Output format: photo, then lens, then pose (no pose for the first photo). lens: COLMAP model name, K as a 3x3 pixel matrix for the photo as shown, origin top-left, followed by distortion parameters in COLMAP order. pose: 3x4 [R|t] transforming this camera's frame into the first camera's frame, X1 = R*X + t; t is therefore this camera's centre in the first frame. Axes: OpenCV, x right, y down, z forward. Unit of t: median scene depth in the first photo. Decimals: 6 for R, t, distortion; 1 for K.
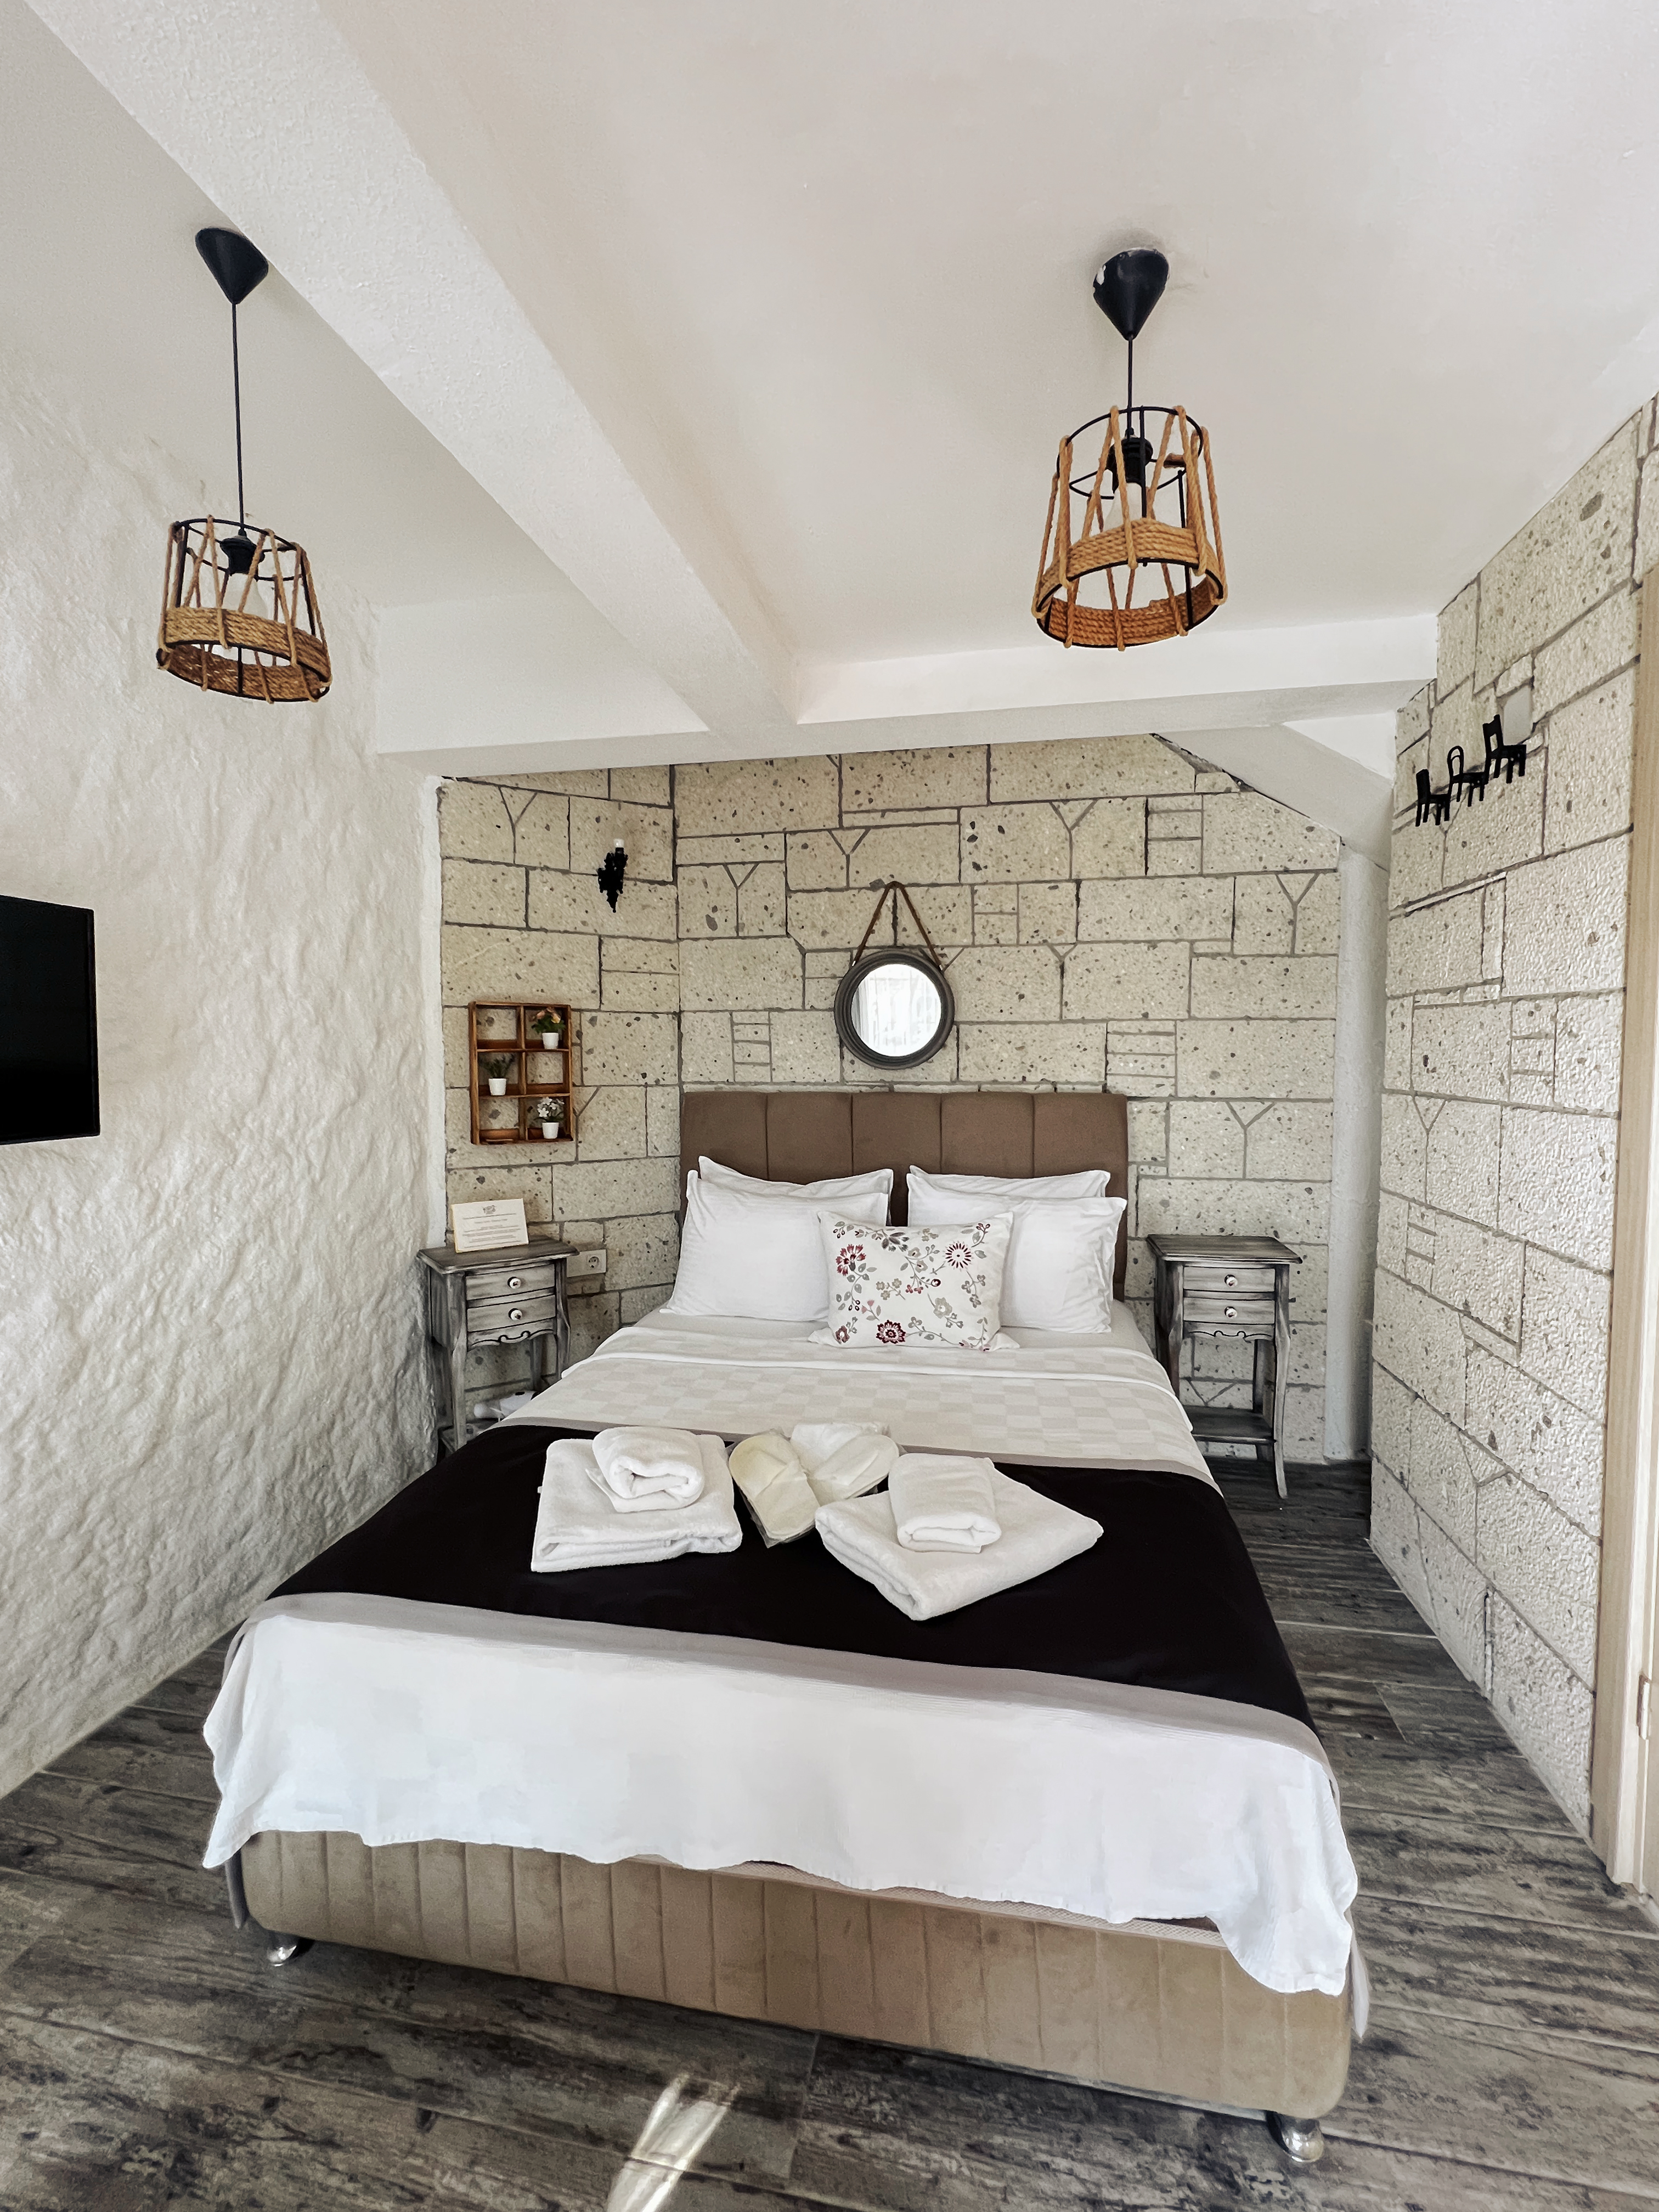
lens RADIAL K [[919.3, 0, 837.3], [0, 919.3, 1107.8], [0, 0, 1]] dist [0.004930, 0.000003]
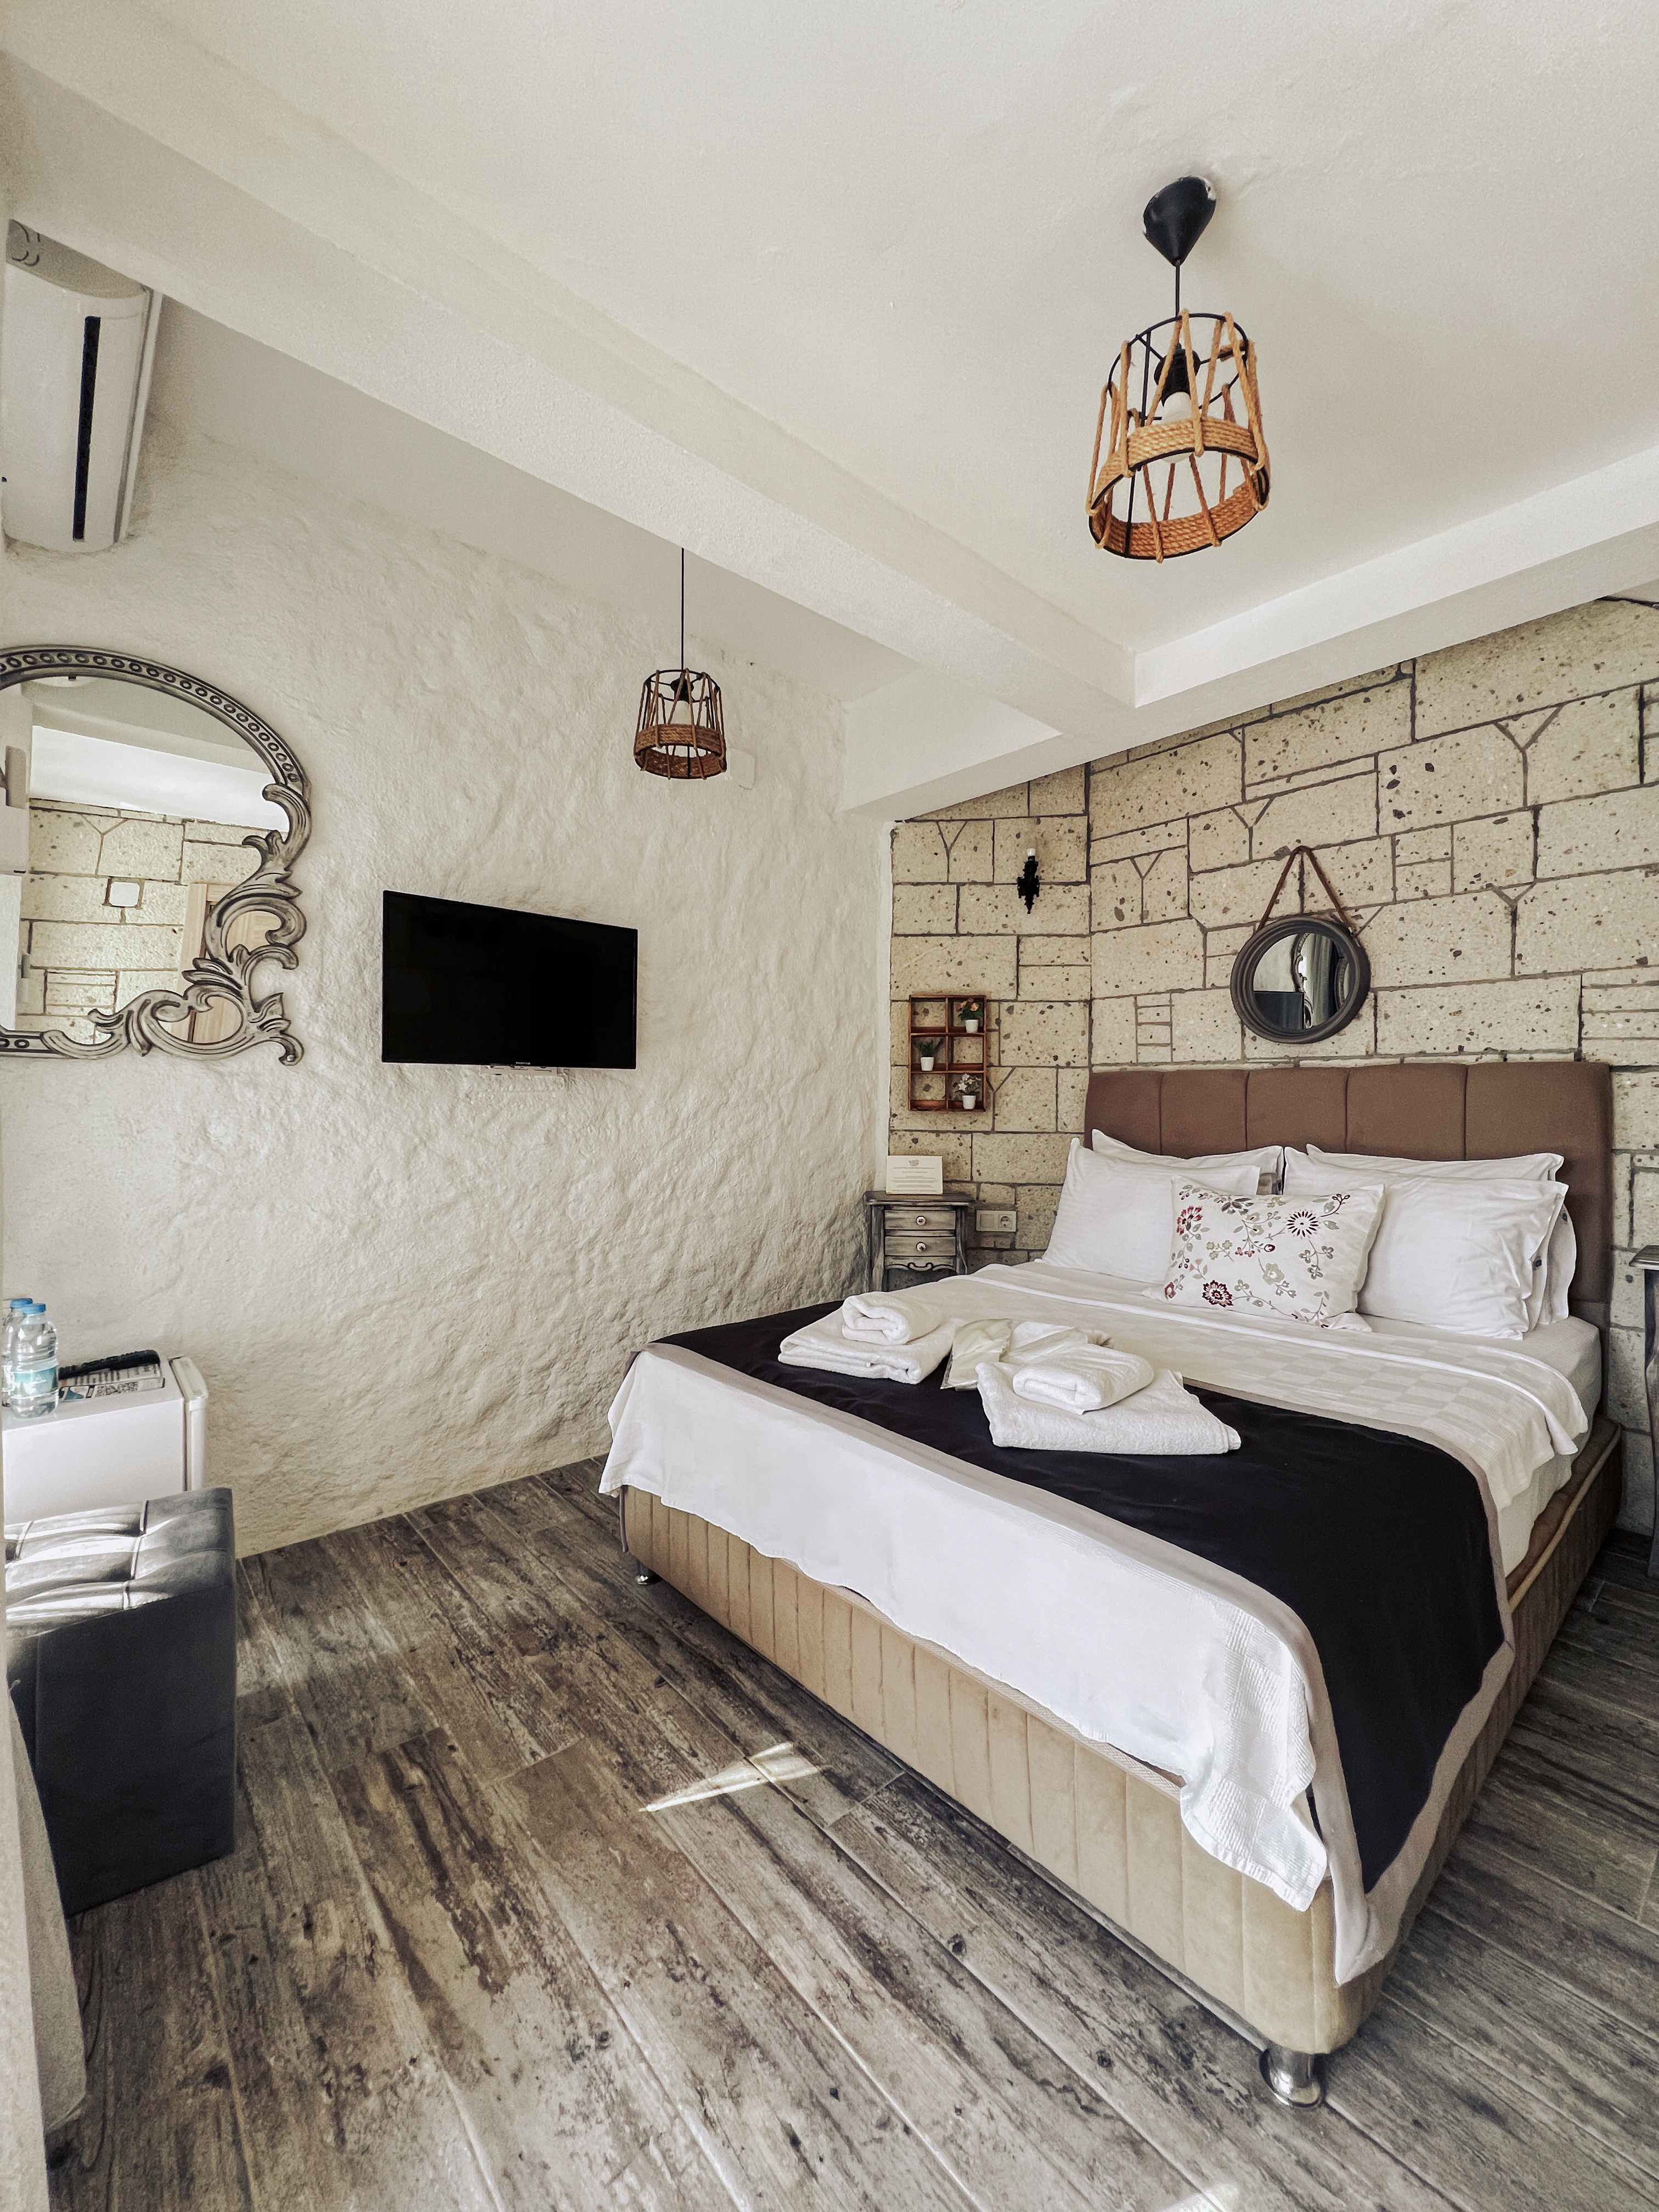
lens RADIAL K [[880.2, 0, 829.5], [0, 880.2, 1106.0], [0, 0, 1]] dist [0.004655, 0.000141]
pose [[0.792530, 0.016999, -0.609596, 0.250600], [-0.046741, 0.998364, -0.032928, 0.079606], [0.608039, 0.054589, 0.792028, -0.004964]]
